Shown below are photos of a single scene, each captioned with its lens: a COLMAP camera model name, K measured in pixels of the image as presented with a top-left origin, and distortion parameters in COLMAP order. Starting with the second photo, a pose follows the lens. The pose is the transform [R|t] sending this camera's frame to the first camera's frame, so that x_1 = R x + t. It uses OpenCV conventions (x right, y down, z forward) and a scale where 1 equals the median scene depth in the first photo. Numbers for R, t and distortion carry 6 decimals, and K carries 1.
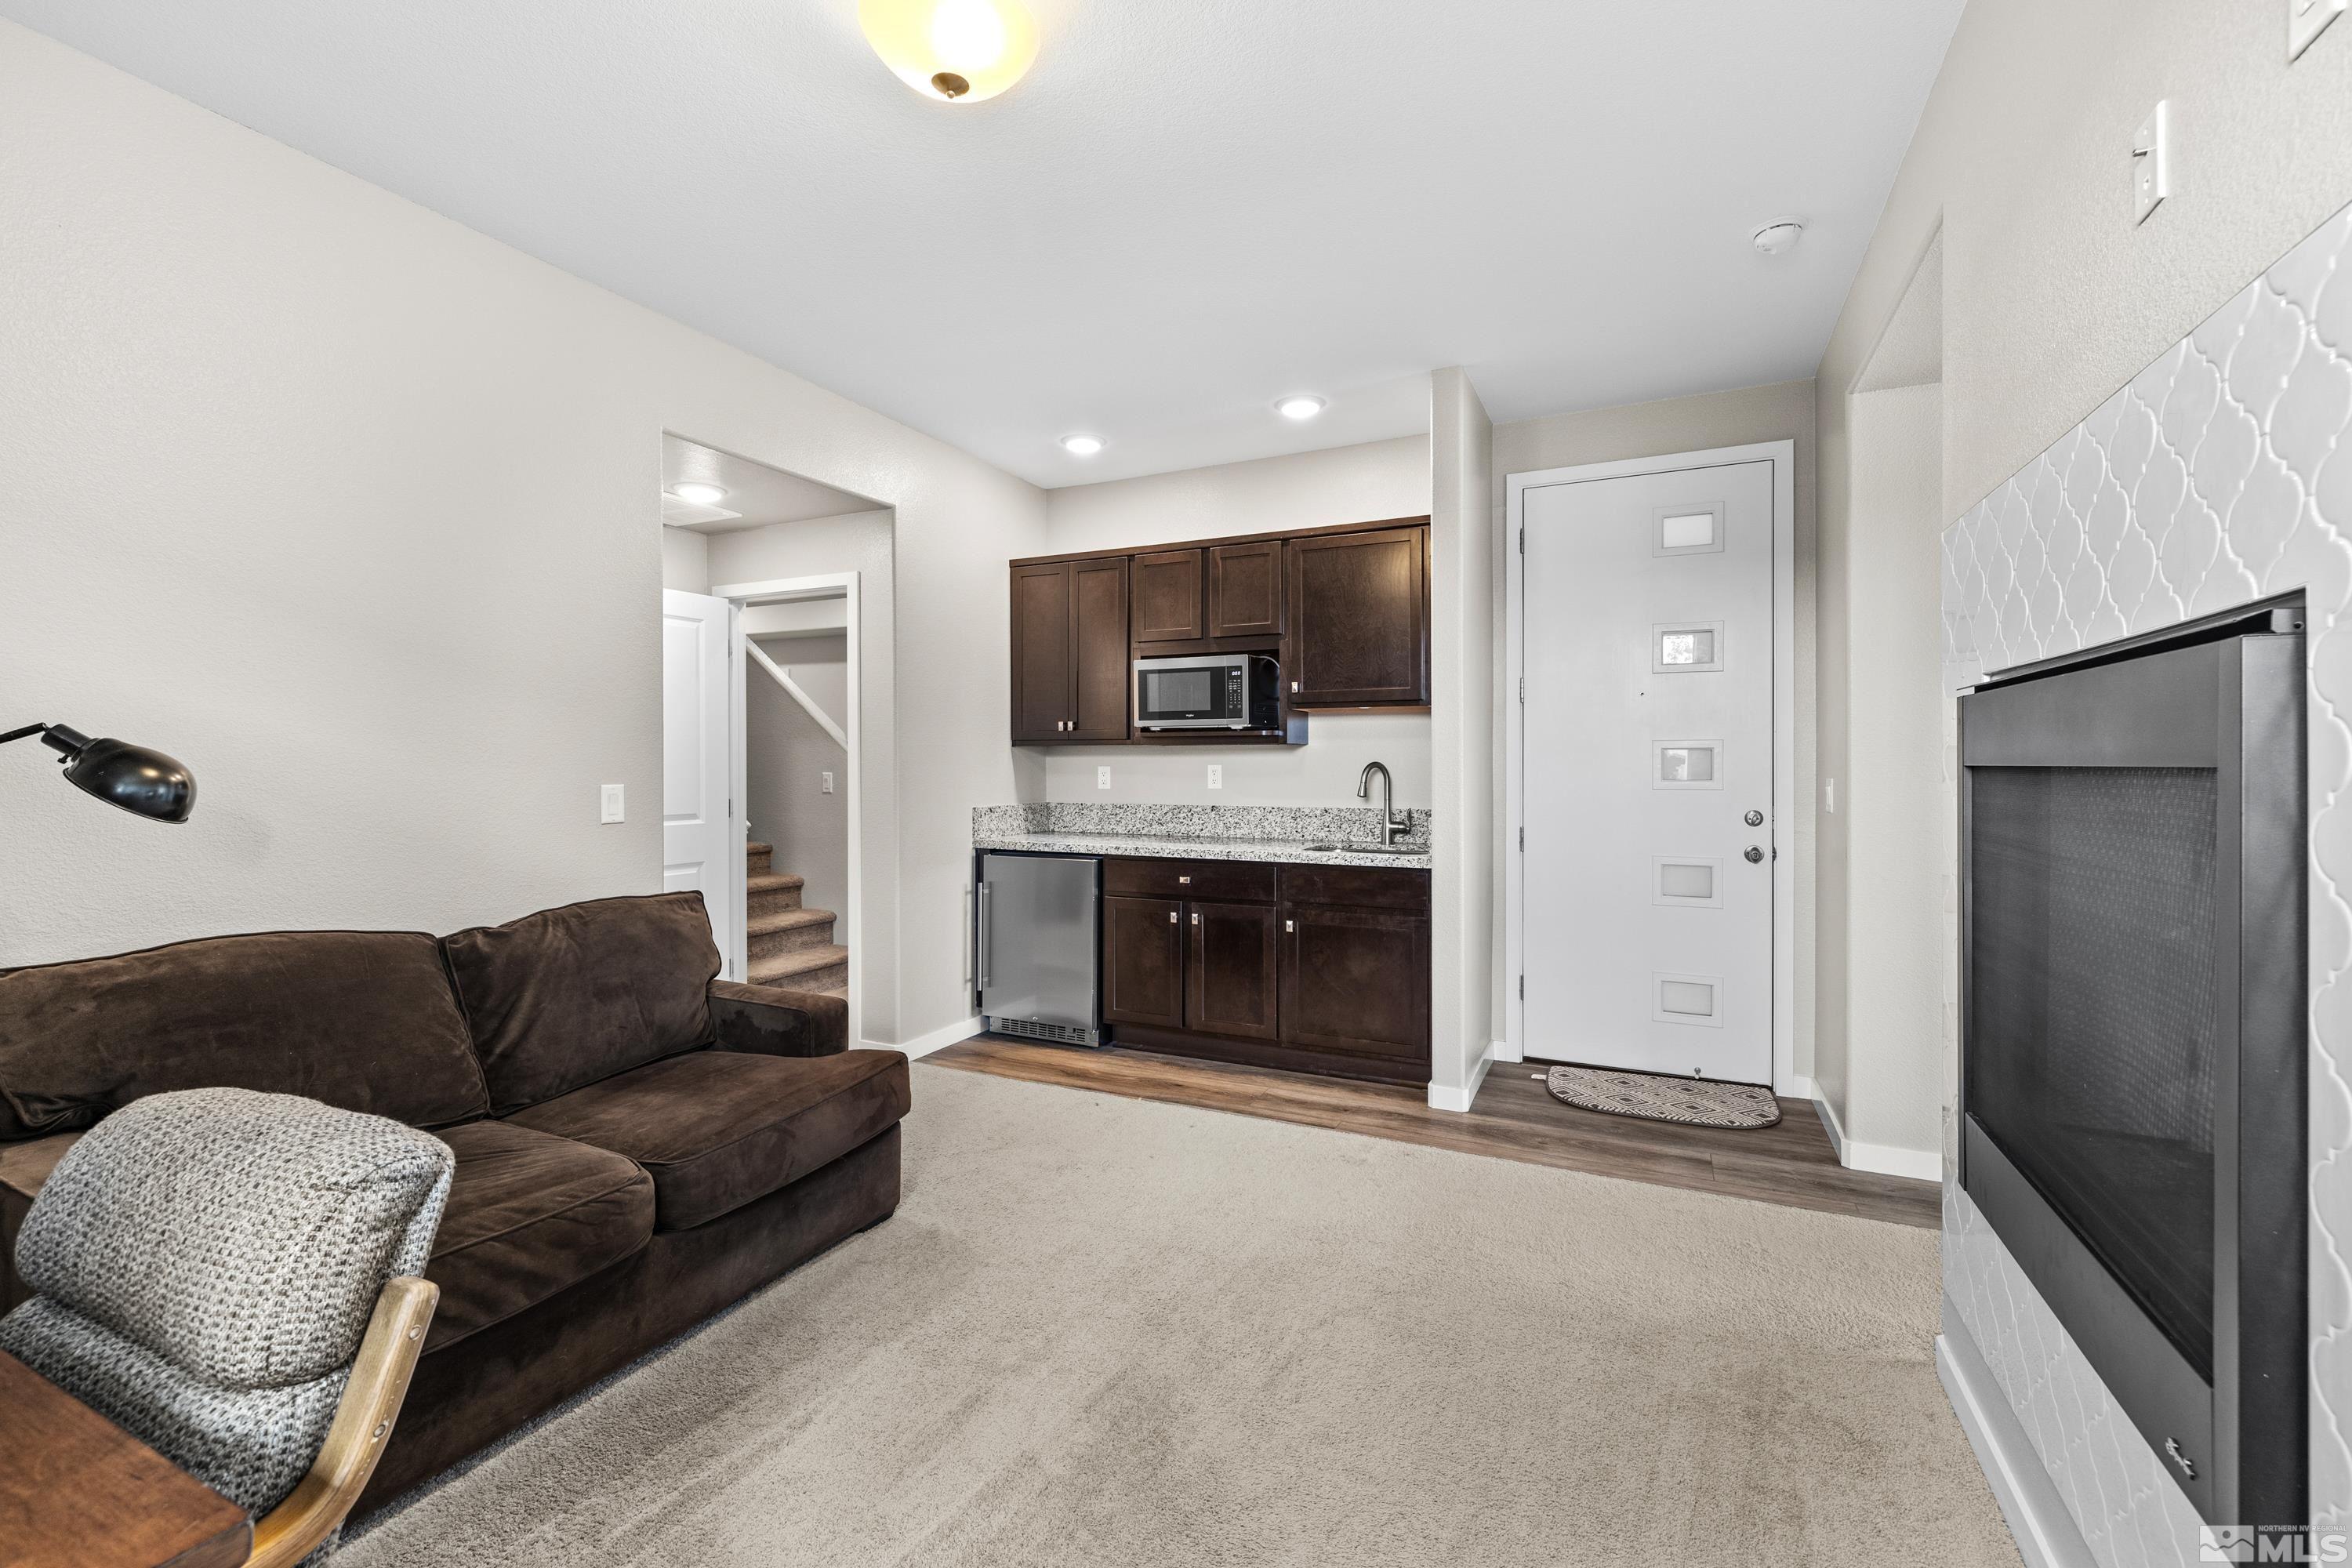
lens RADIAL K [[984.9, 0, 1175.4], [0, 984.9, 764.4], [0, 0, 1]] dist [-0.000628, -0.000085]
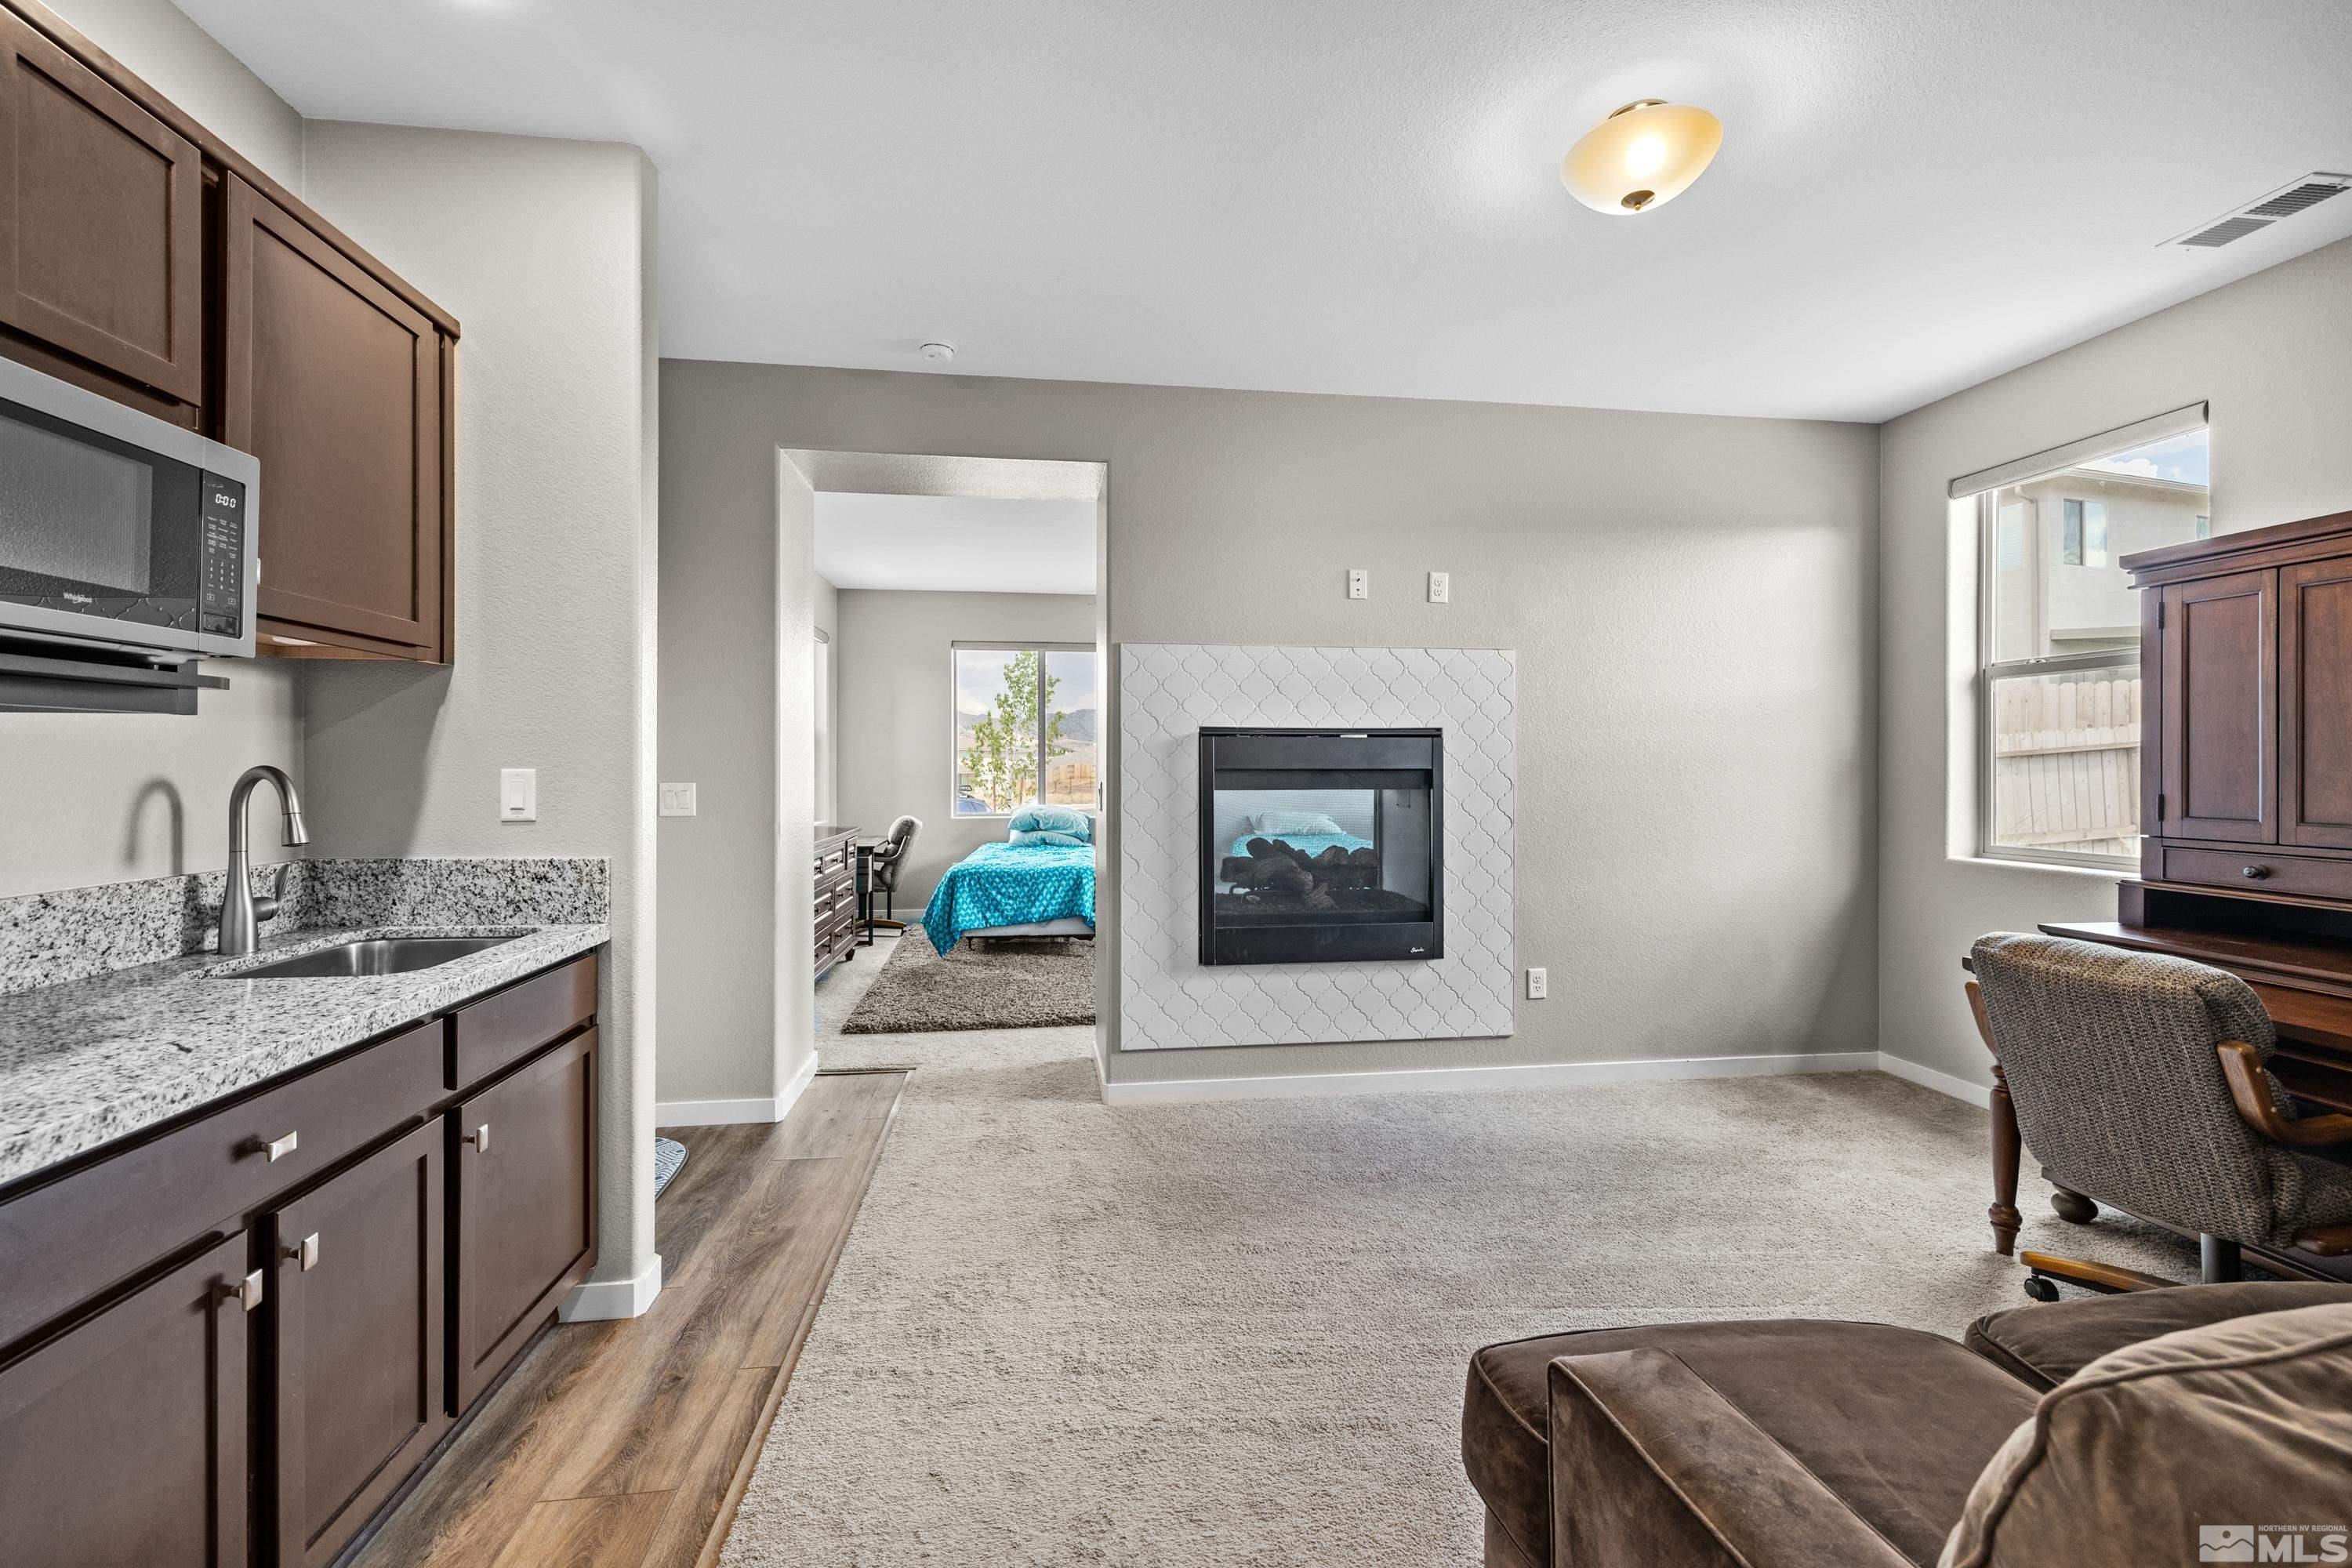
lens RADIAL K [[984.9, 0, 1175.4], [0, 984.9, 764.4], [0, 0, 1]] dist [-0.000628, -0.000085]
pose [[-0.551669, 0.004933, 0.834048, -0.453439], [-0.002425, 0.999969, -0.007518, -0.001375], [-0.834059, -0.006170, -0.551640, 1.050162]]
